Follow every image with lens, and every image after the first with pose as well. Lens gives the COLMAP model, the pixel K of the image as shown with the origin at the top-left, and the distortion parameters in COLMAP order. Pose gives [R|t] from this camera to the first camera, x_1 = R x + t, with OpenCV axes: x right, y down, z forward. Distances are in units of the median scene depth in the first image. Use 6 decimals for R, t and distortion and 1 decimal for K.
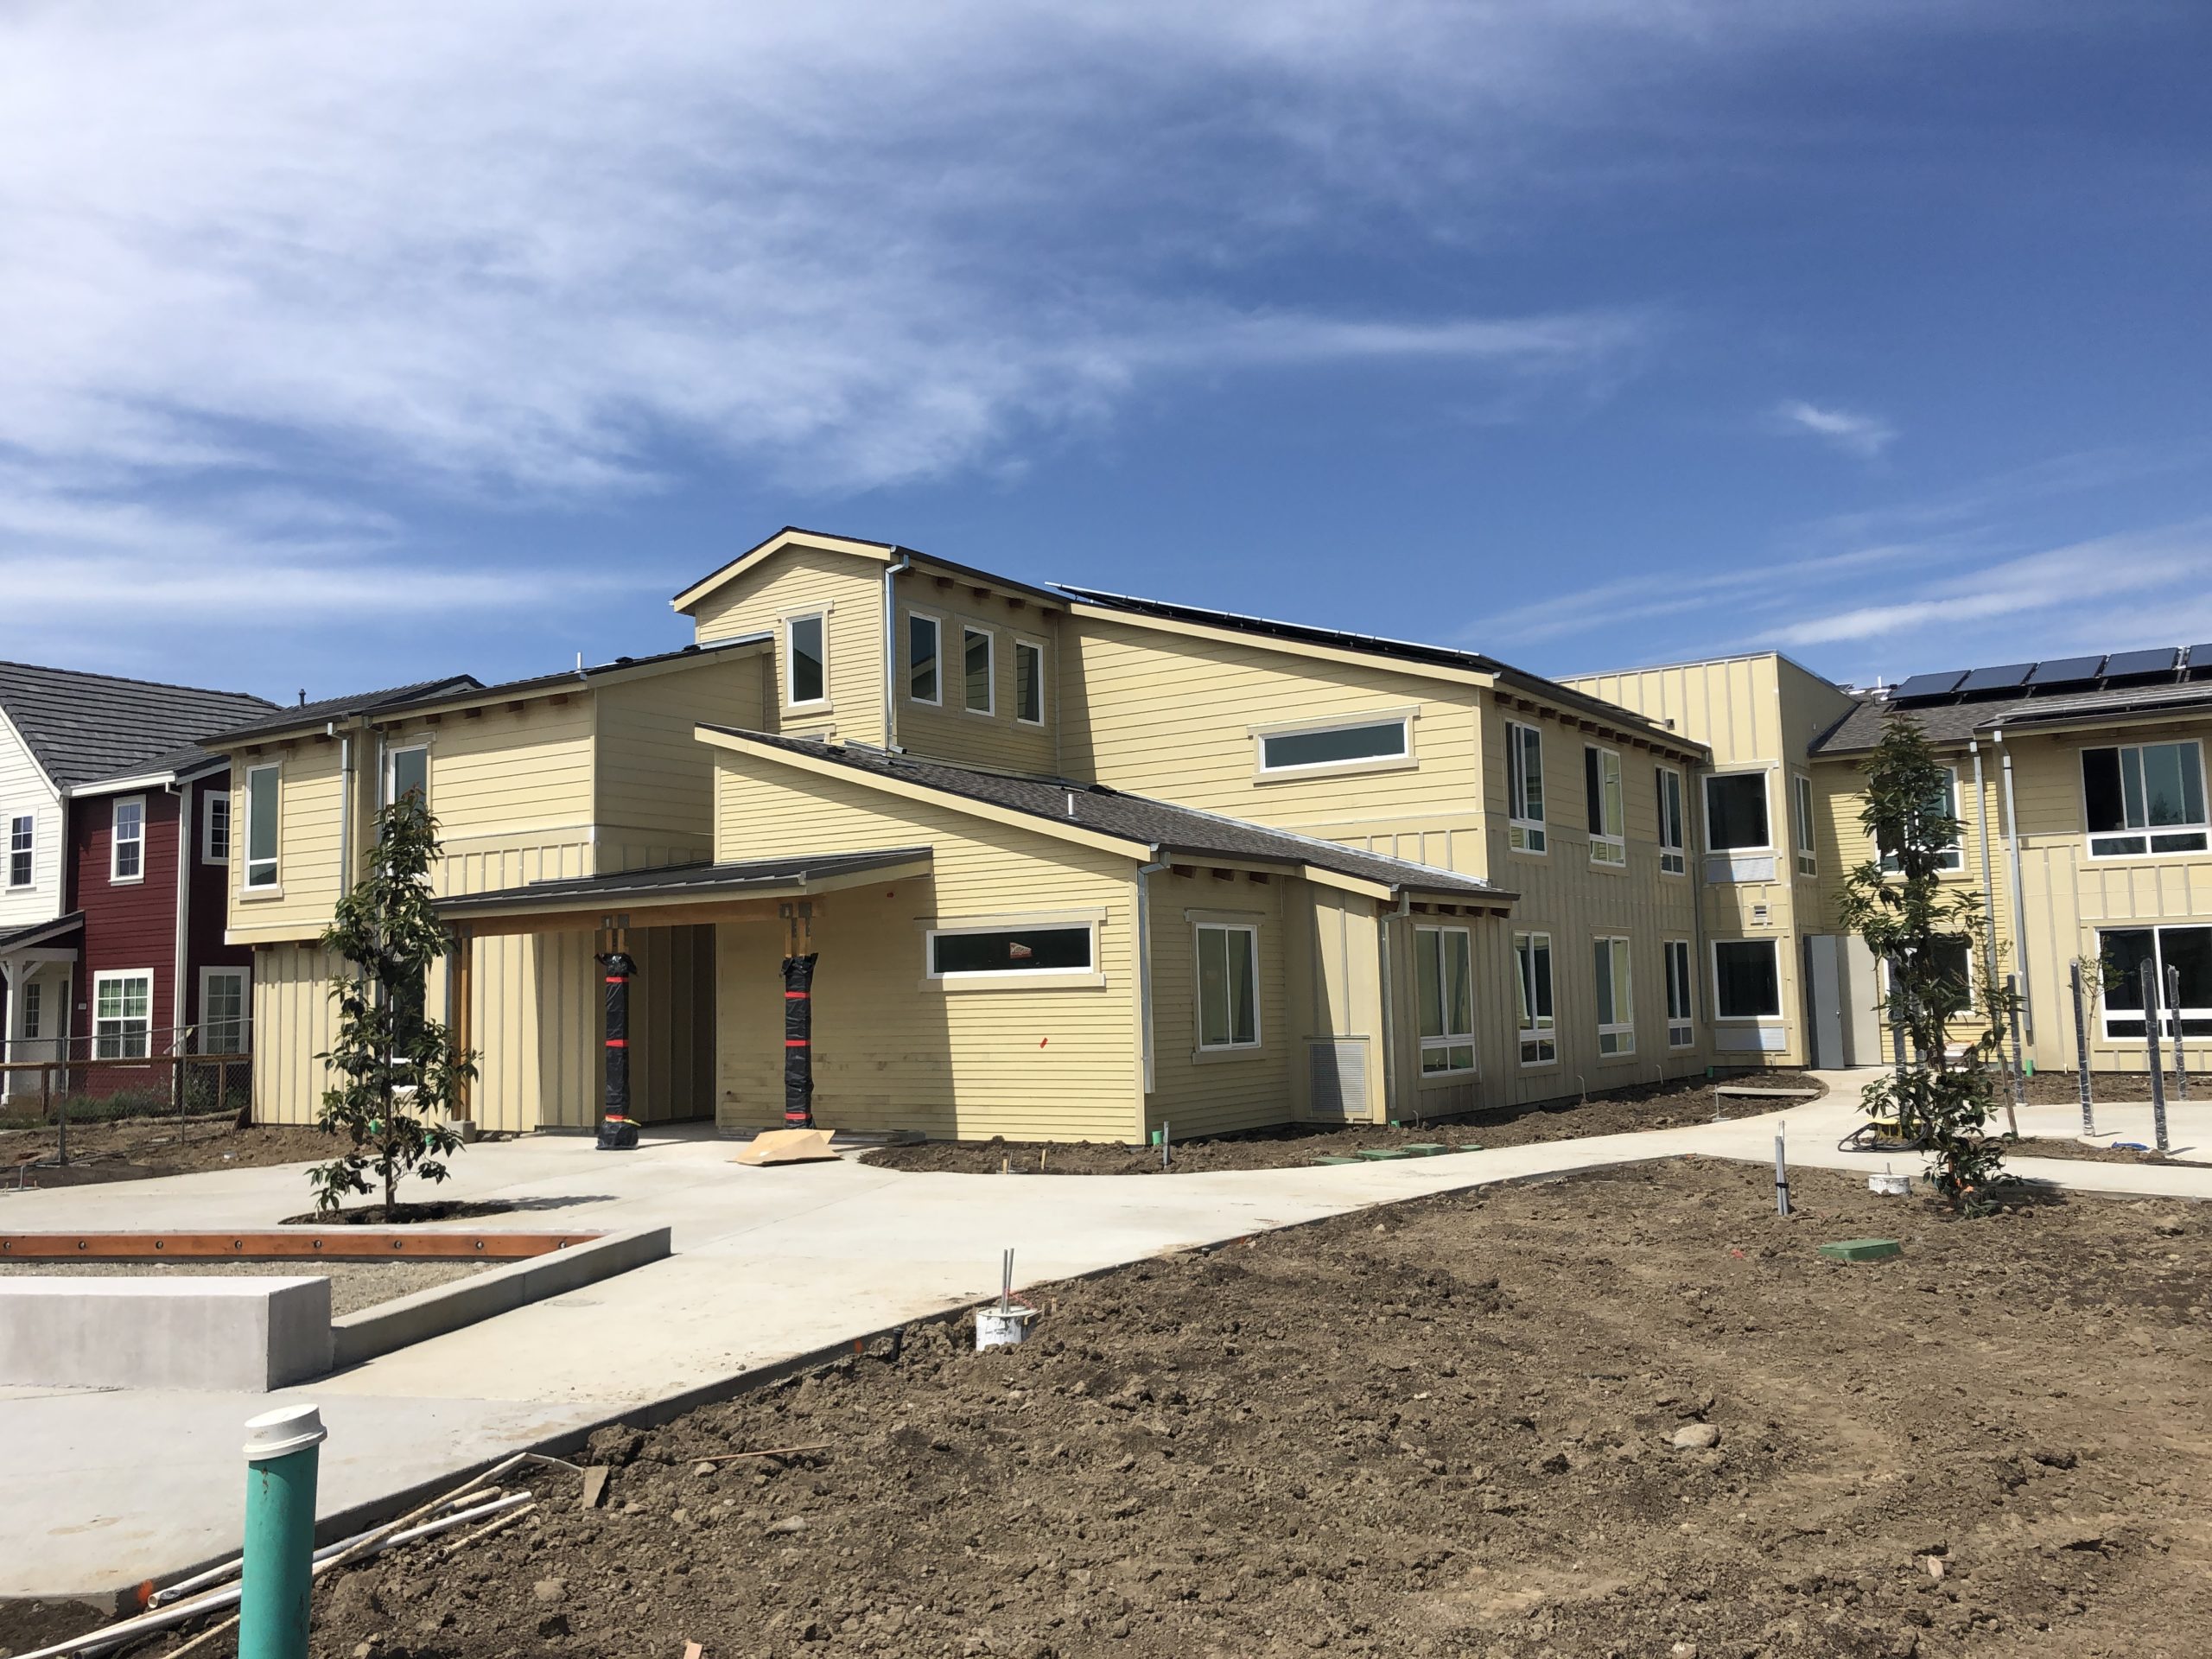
lens RADIAL K [[1775.1, 0, 1106.0], [0, 1775.1, 829.5], [0, 0, 1]] dist [-0.009186, 0.078722]
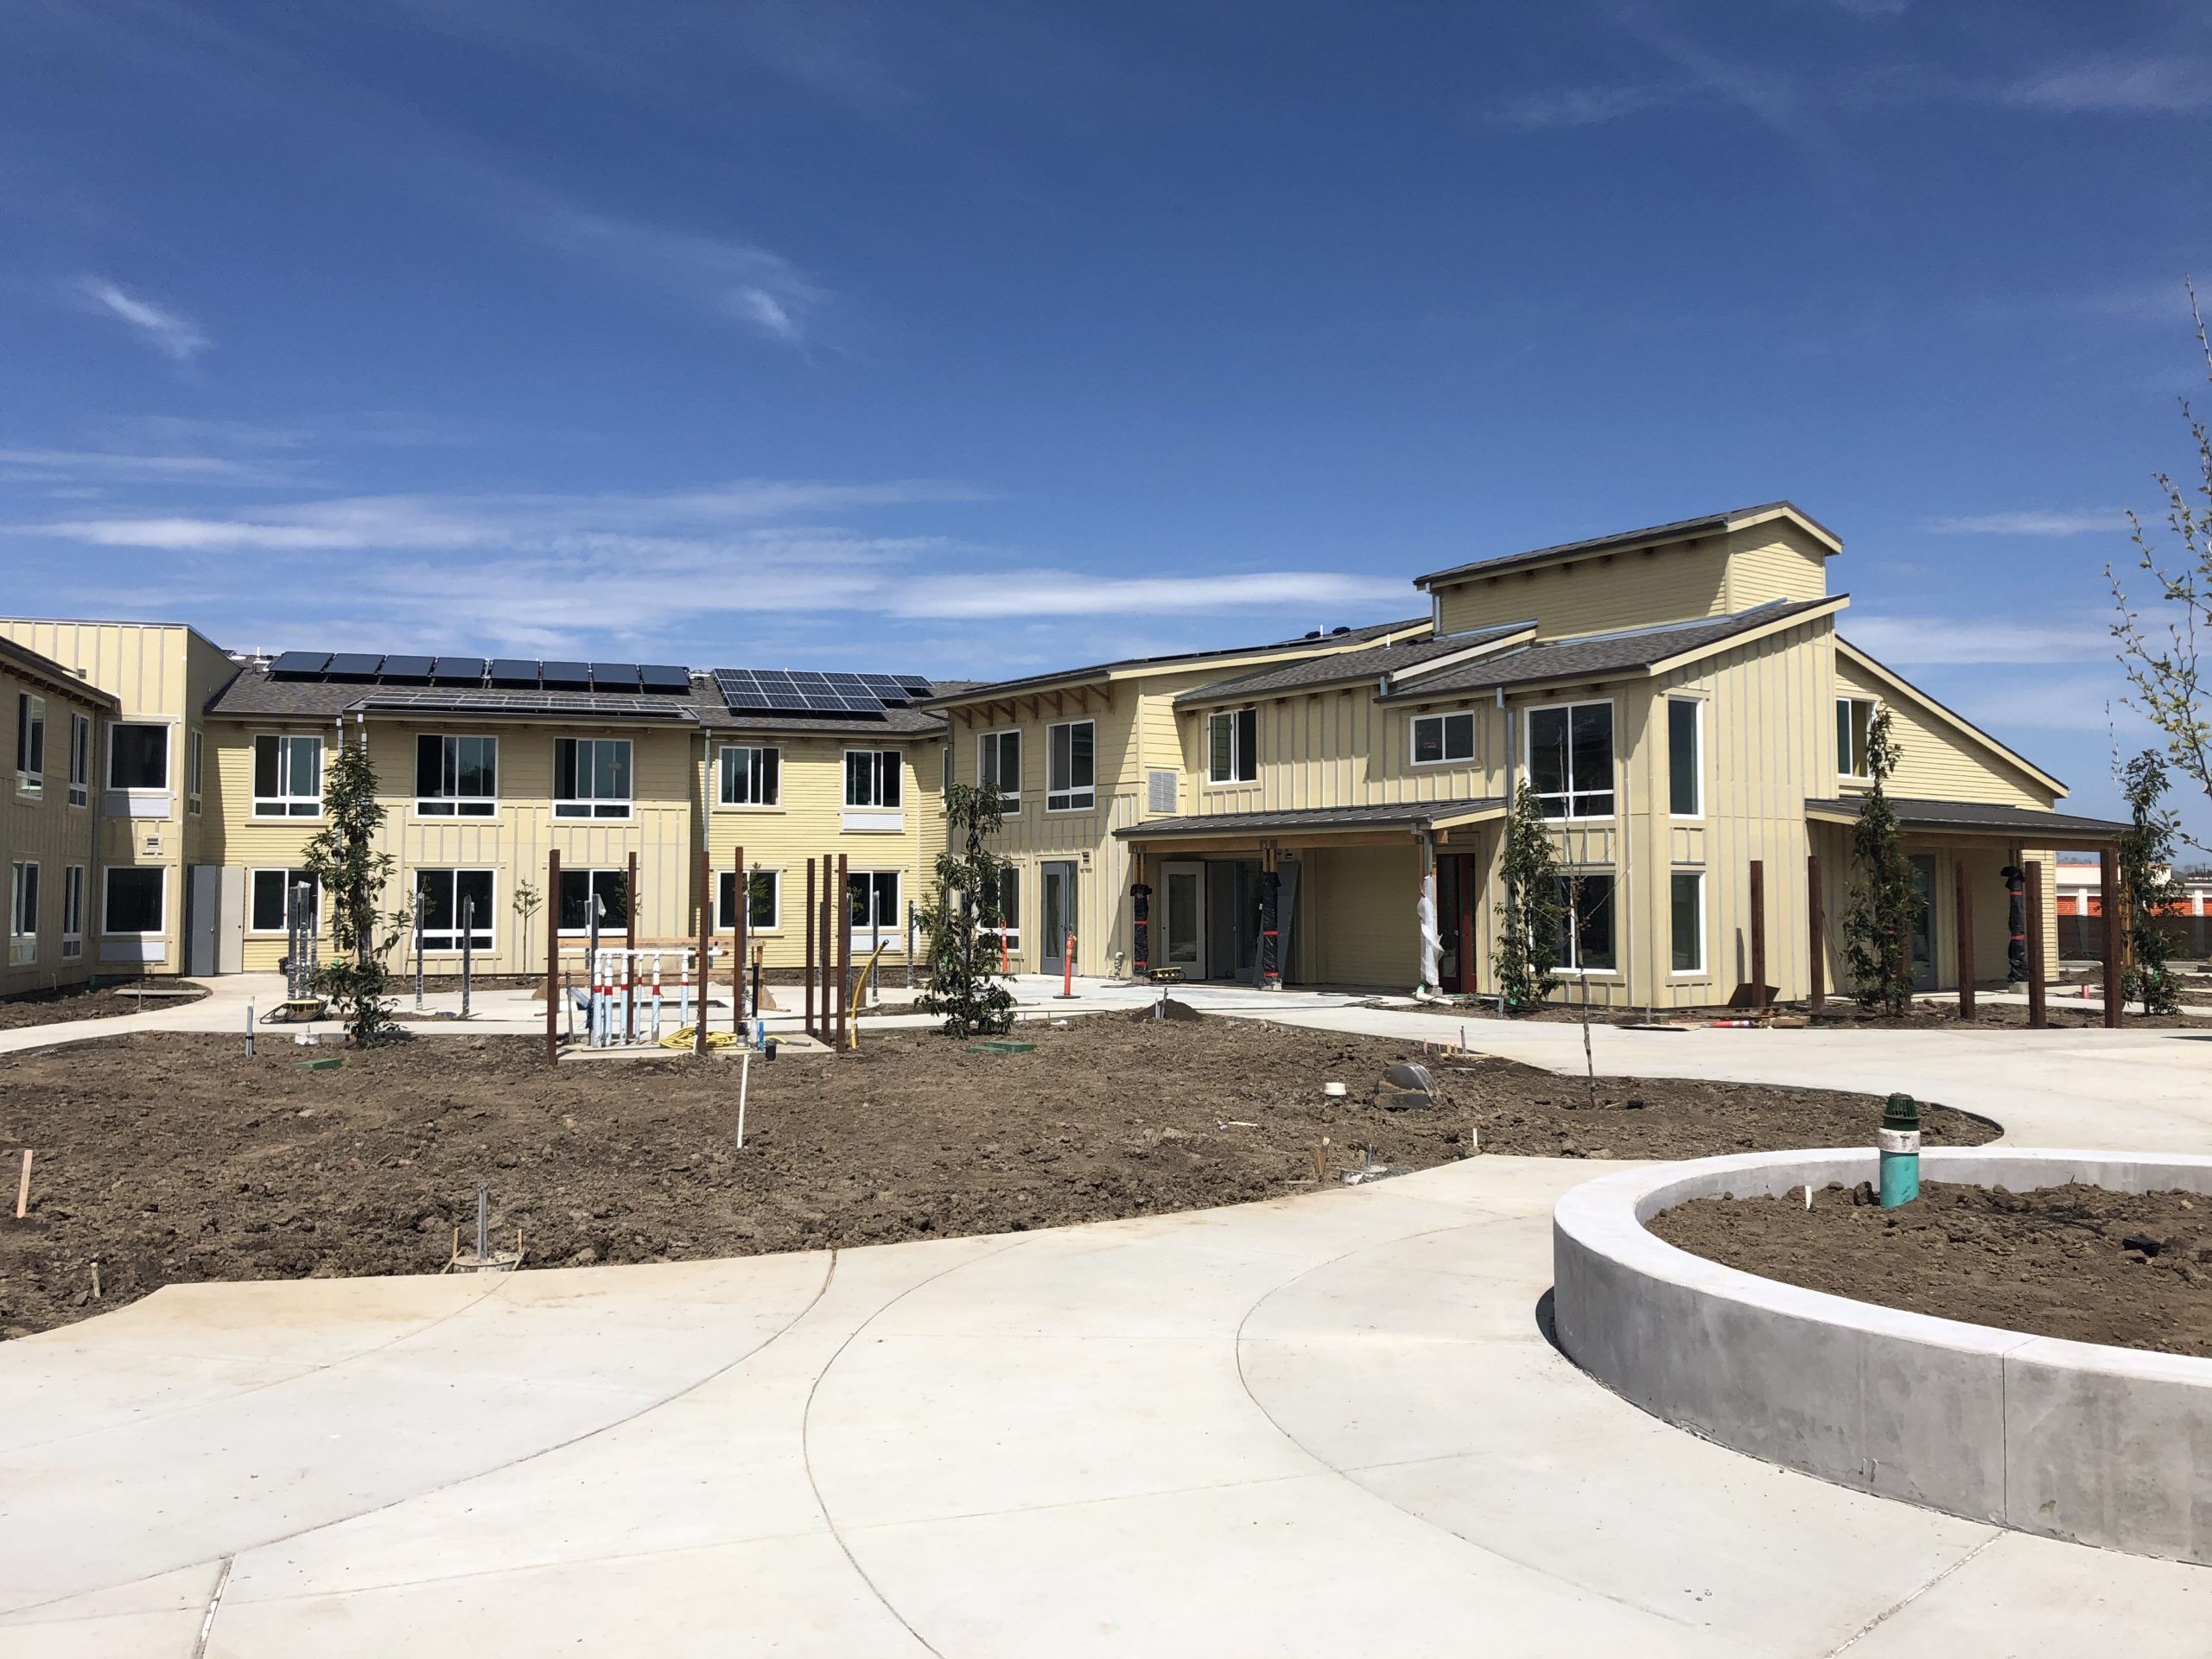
lens RADIAL K [[1775.1, 0, 1106.0], [0, 1775.1, 829.5], [0, 0, 1]] dist [-0.009186, 0.078722]
pose [[0.621603, 0.059174, 0.781094, -0.160851], [-0.092660, 0.995696, -0.001693, -0.019295], [-0.777833, -0.071324, 0.624411, -0.225824]]
